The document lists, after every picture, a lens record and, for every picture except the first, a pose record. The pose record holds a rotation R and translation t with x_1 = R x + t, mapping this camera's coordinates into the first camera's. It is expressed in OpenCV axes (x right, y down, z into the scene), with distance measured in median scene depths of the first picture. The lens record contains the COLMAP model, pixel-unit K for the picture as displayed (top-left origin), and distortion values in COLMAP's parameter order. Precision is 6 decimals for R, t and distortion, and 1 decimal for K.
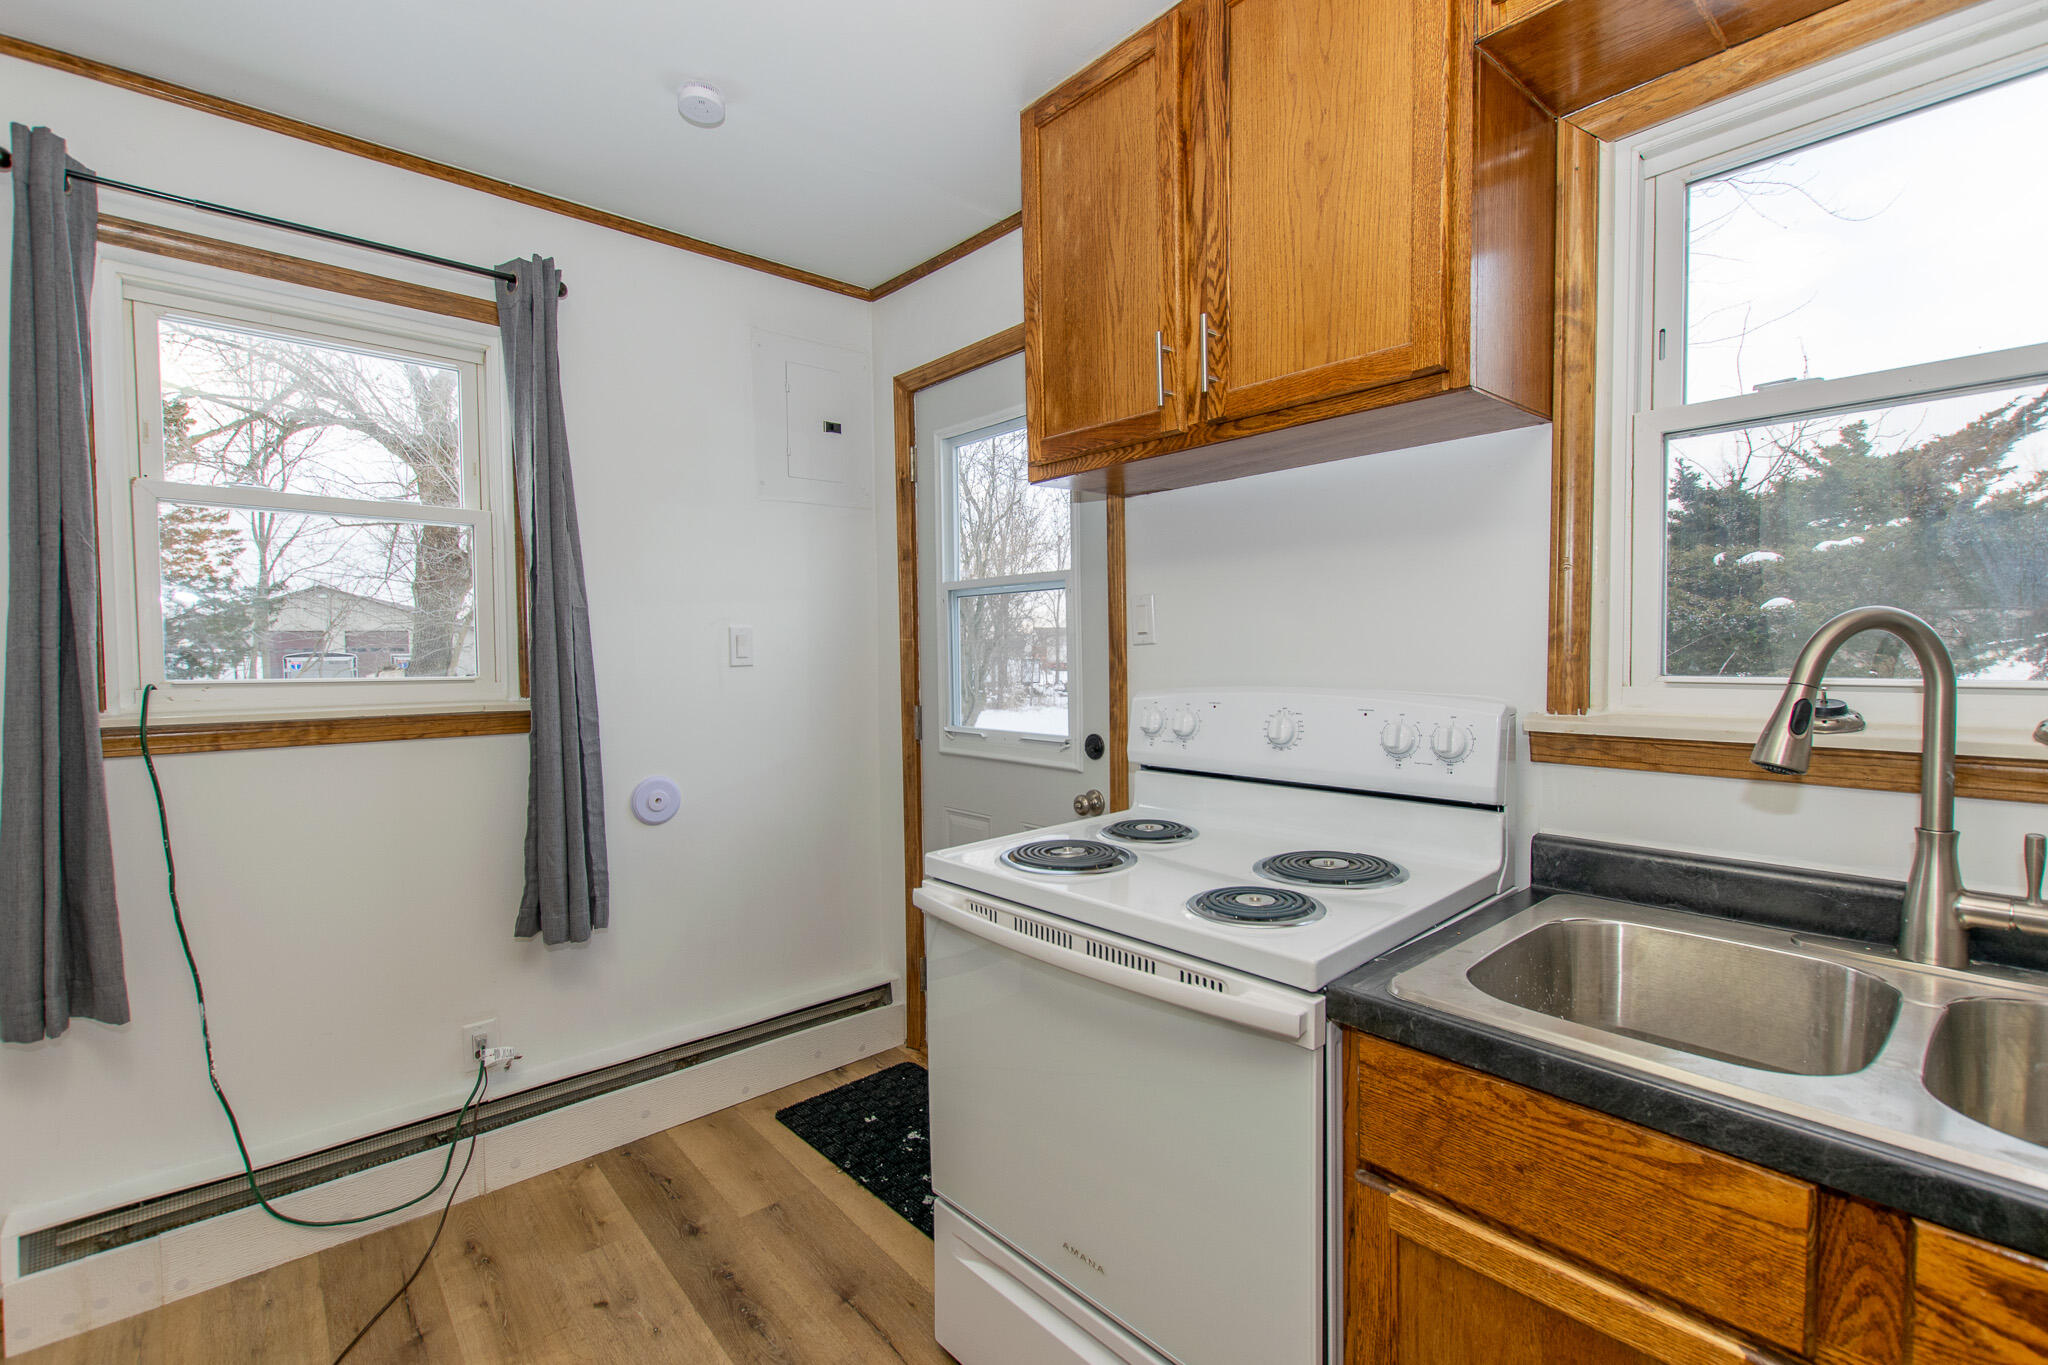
lens RADIAL K [[915.2, 0, 1021.6], [0, 915.2, 690.3], [0, 0, 1]] dist [0.001712, -0.000777]
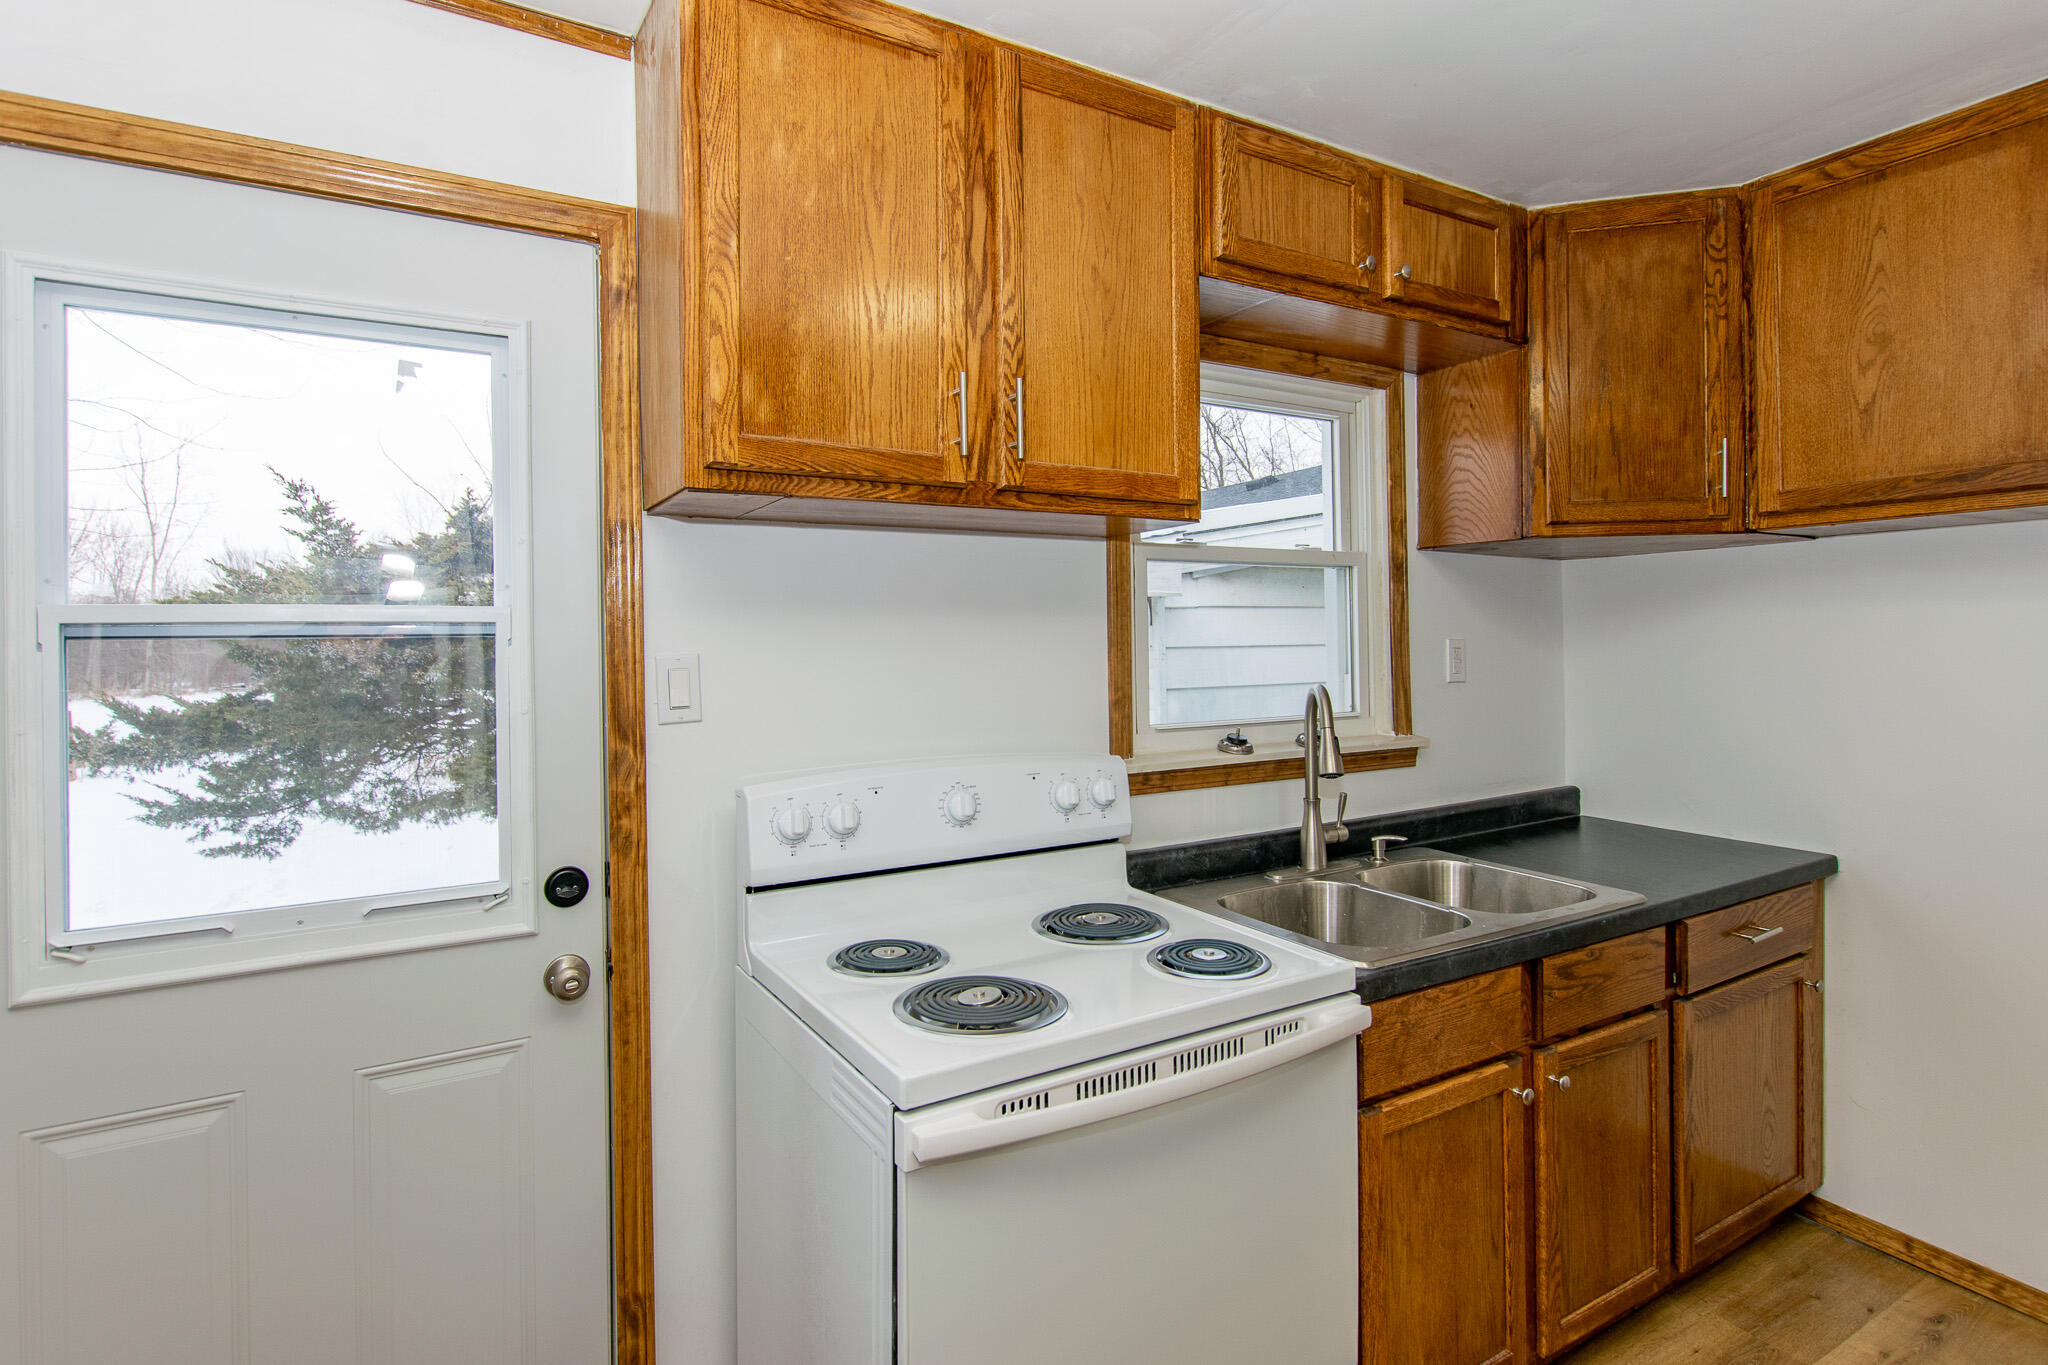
lens RADIAL K [[1021.6, 0, 1022.0], [0, 1021.6, 638.5], [0, 0, 1]] dist [0.002693, -0.004289]
pose [[0.183926, 0.016006, 0.982810, -0.696323], [0.057838, 0.997959, -0.027076, -0.090610], [-0.981237, 0.061824, 0.182625, 0.674032]]
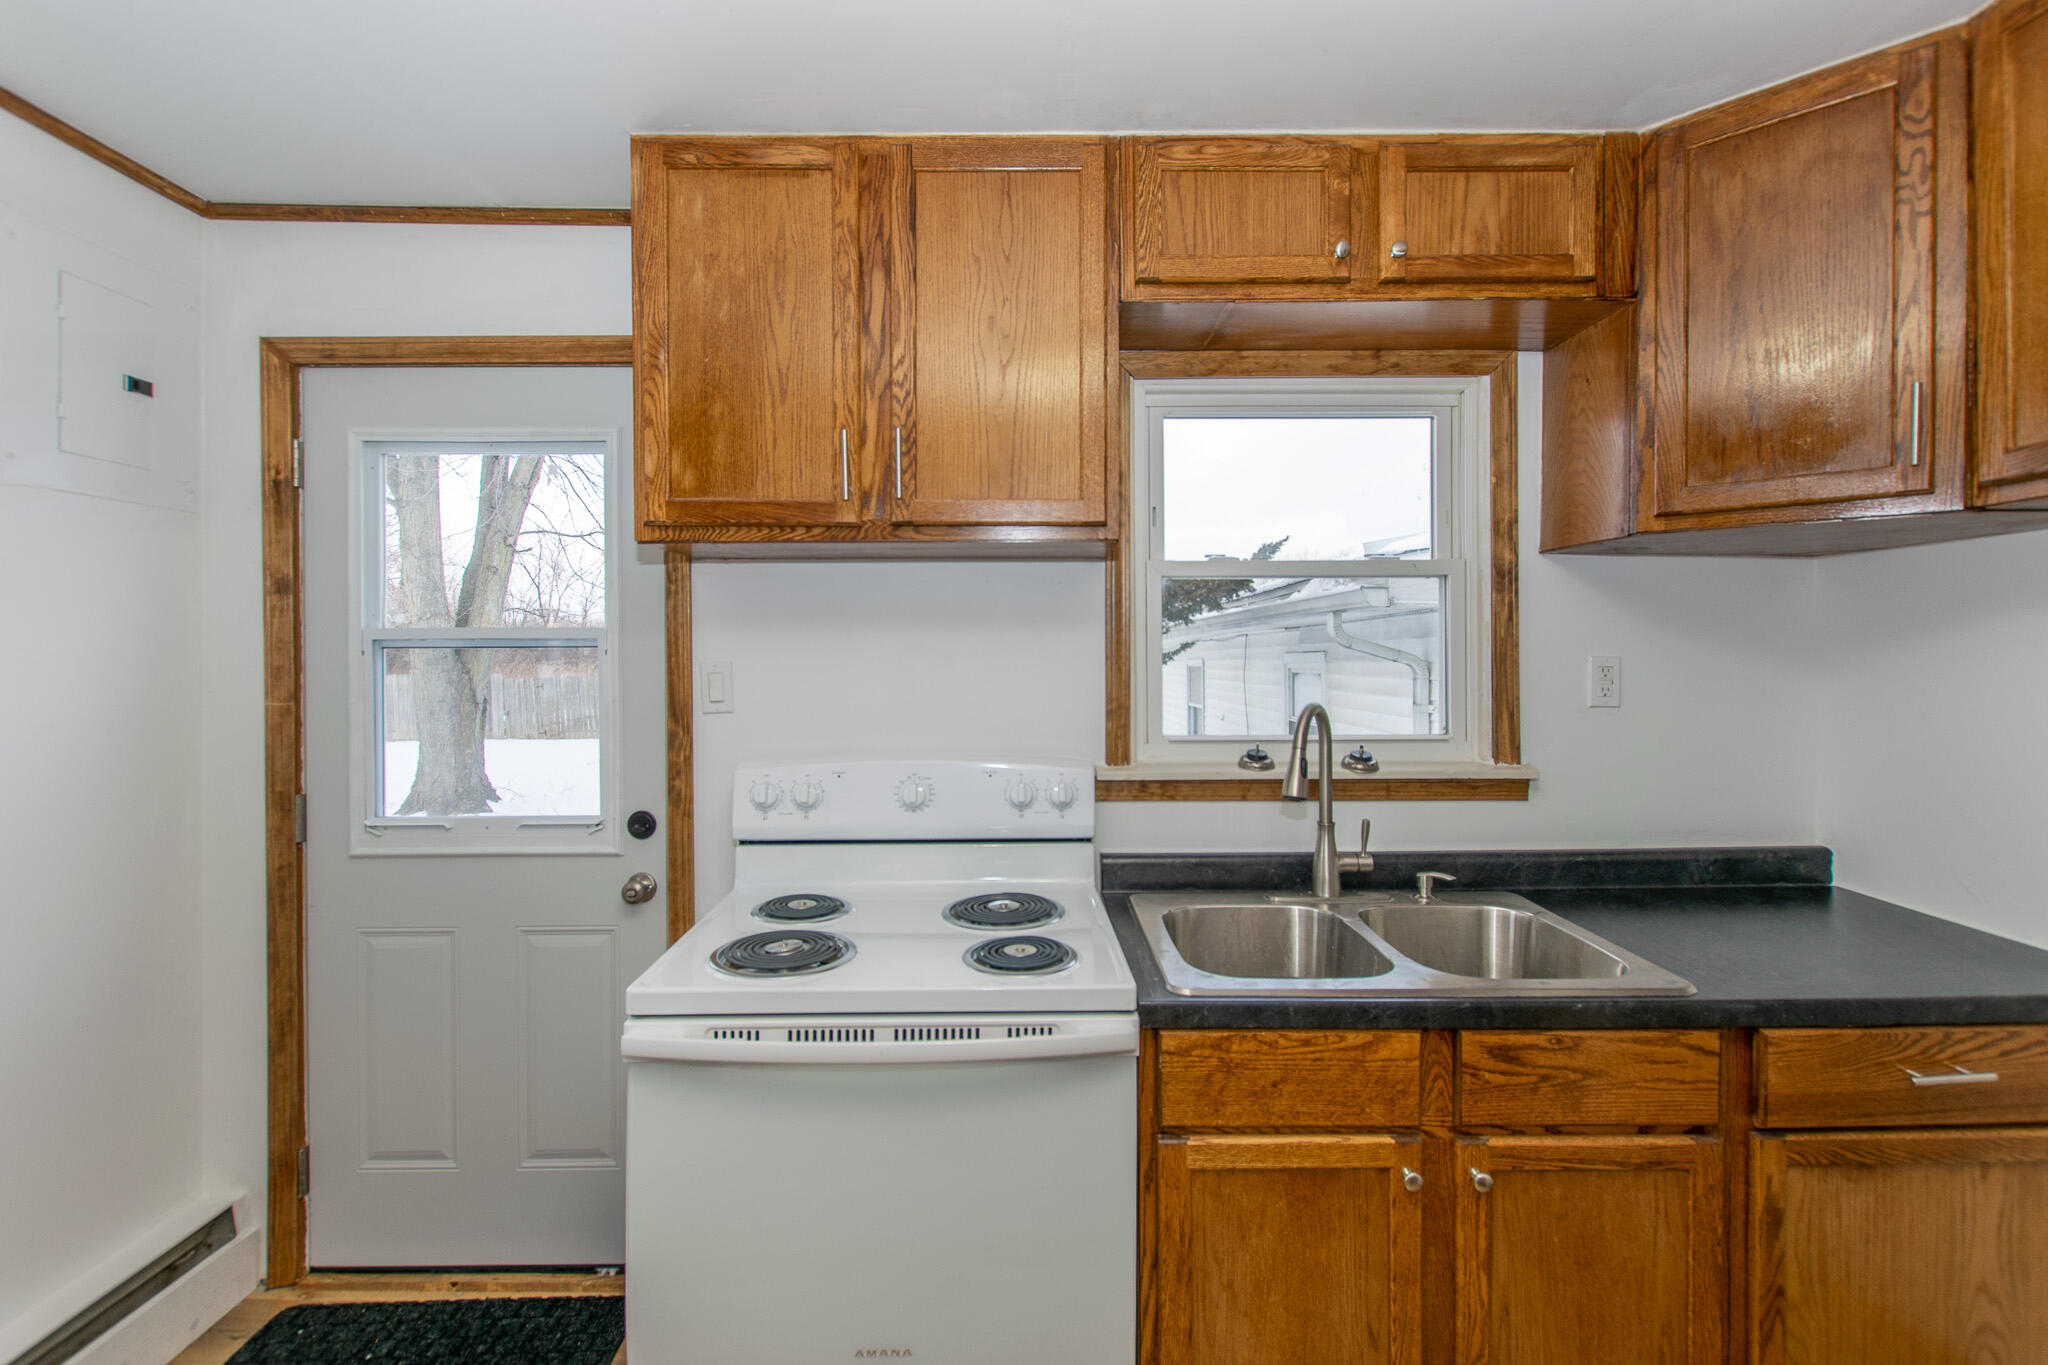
lens RADIAL K [[903.7, 0, 1025.0], [0, 903.7, 657.8], [0, 0, 1]] dist [0.001810, -0.001124]
pose [[0.650162, 0.009066, 0.759742, -0.436711], [0.030271, 0.998826, -0.037824, -0.071589], [-0.759192, 0.047589, 0.649124, 0.152477]]
